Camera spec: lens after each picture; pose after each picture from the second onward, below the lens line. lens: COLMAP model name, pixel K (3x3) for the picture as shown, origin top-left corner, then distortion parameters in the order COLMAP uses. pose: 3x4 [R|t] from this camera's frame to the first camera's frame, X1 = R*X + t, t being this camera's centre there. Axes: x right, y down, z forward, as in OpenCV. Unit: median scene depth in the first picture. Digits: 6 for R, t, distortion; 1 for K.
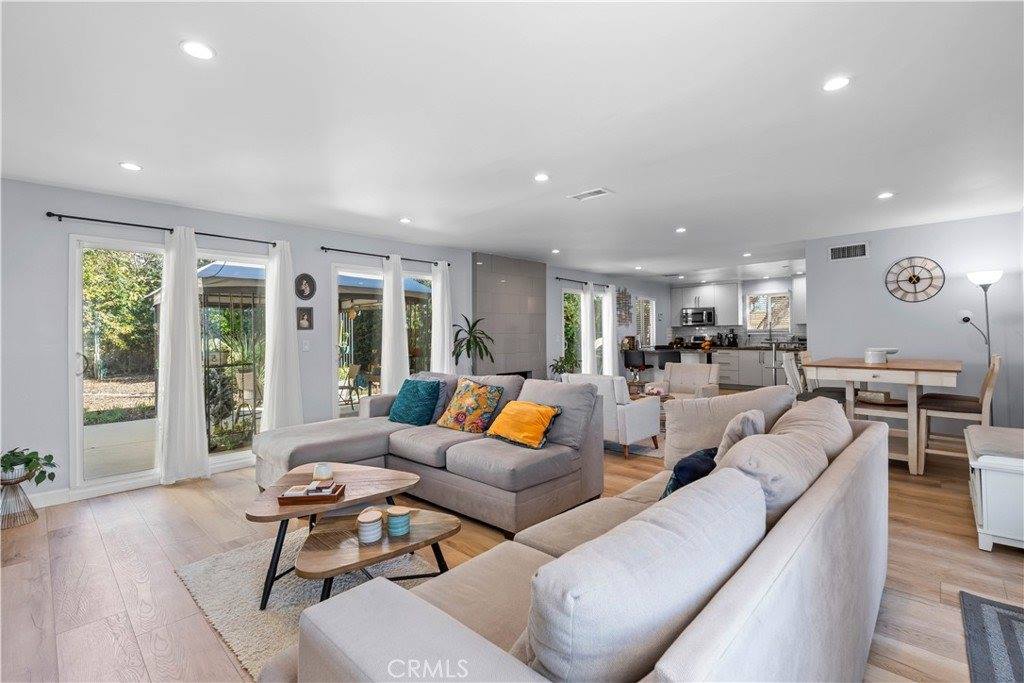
lens RADIAL K [[461.5, 0, 511.5], [0, 461.5, 333.8], [0, 0, 1]] dist [-0.010803, -0.000386]
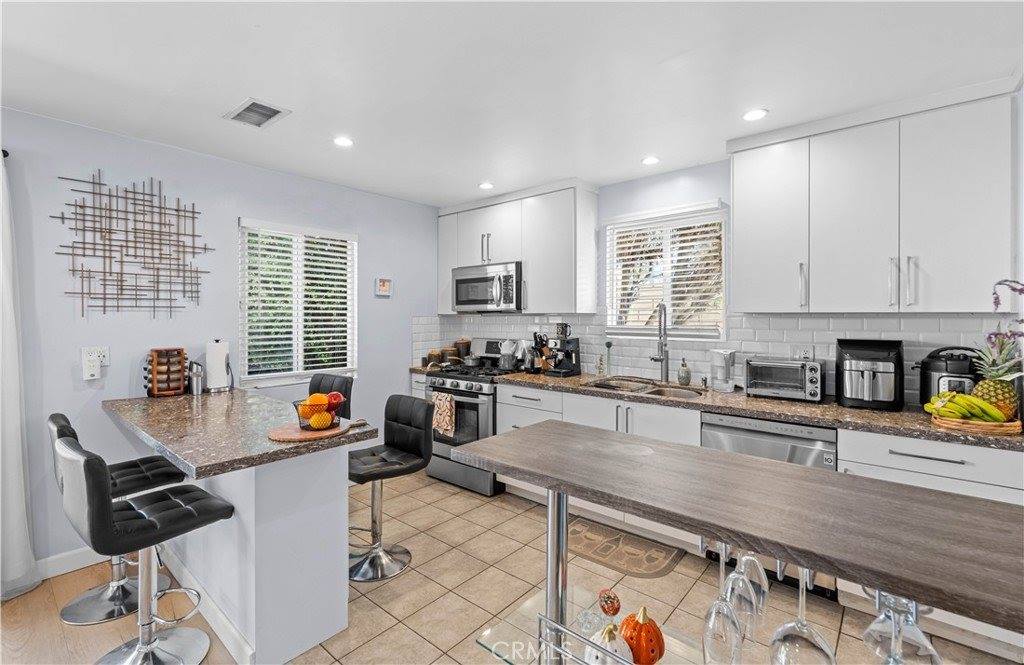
lens RADIAL K [[477.4, 0, 488.4], [0, 477.4, 323.2], [0, 0, 1]] dist [0.006386, 0.000572]
pose [[0.999563, 0.011765, 0.027122, 0.441829], [-0.012210, 0.999793, 0.016298, -0.017561], [-0.026924, -0.016622, 0.999499, 0.685768]]
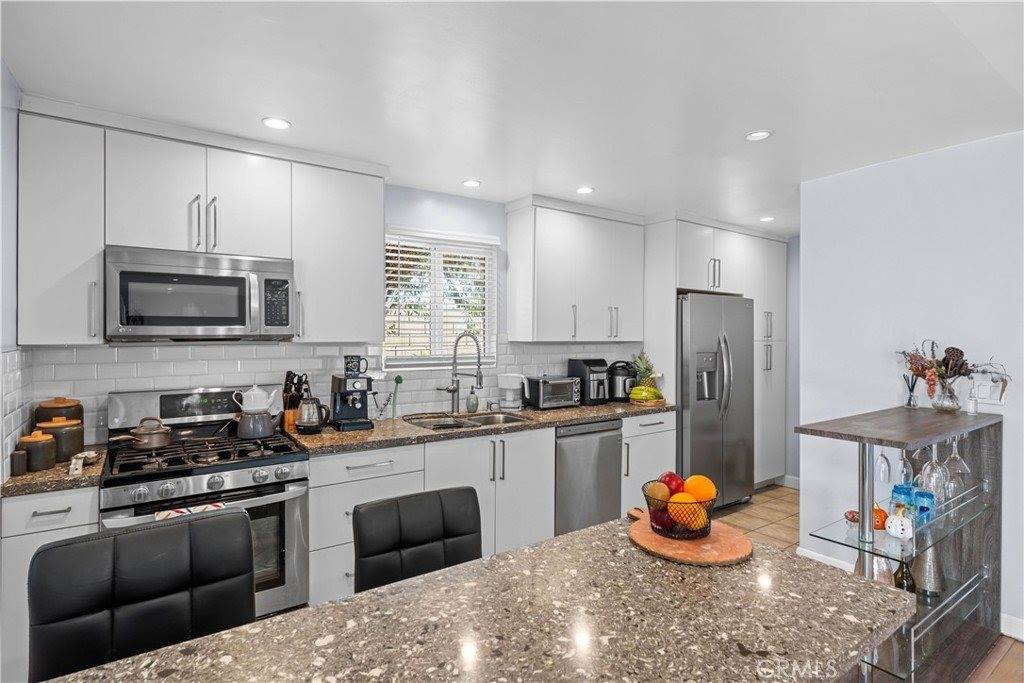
lens RADIAL K [[518.8, 0, 506.1], [0, 518.8, 340.5], [0, 0, 1]] dist [-0.004053, -0.000857]
pose [[0.185883, 0.015461, 0.982450, 0.229371], [0.002826, 0.999864, -0.016270, -0.015528], [-0.982568, 0.005801, 0.185814, 0.926070]]
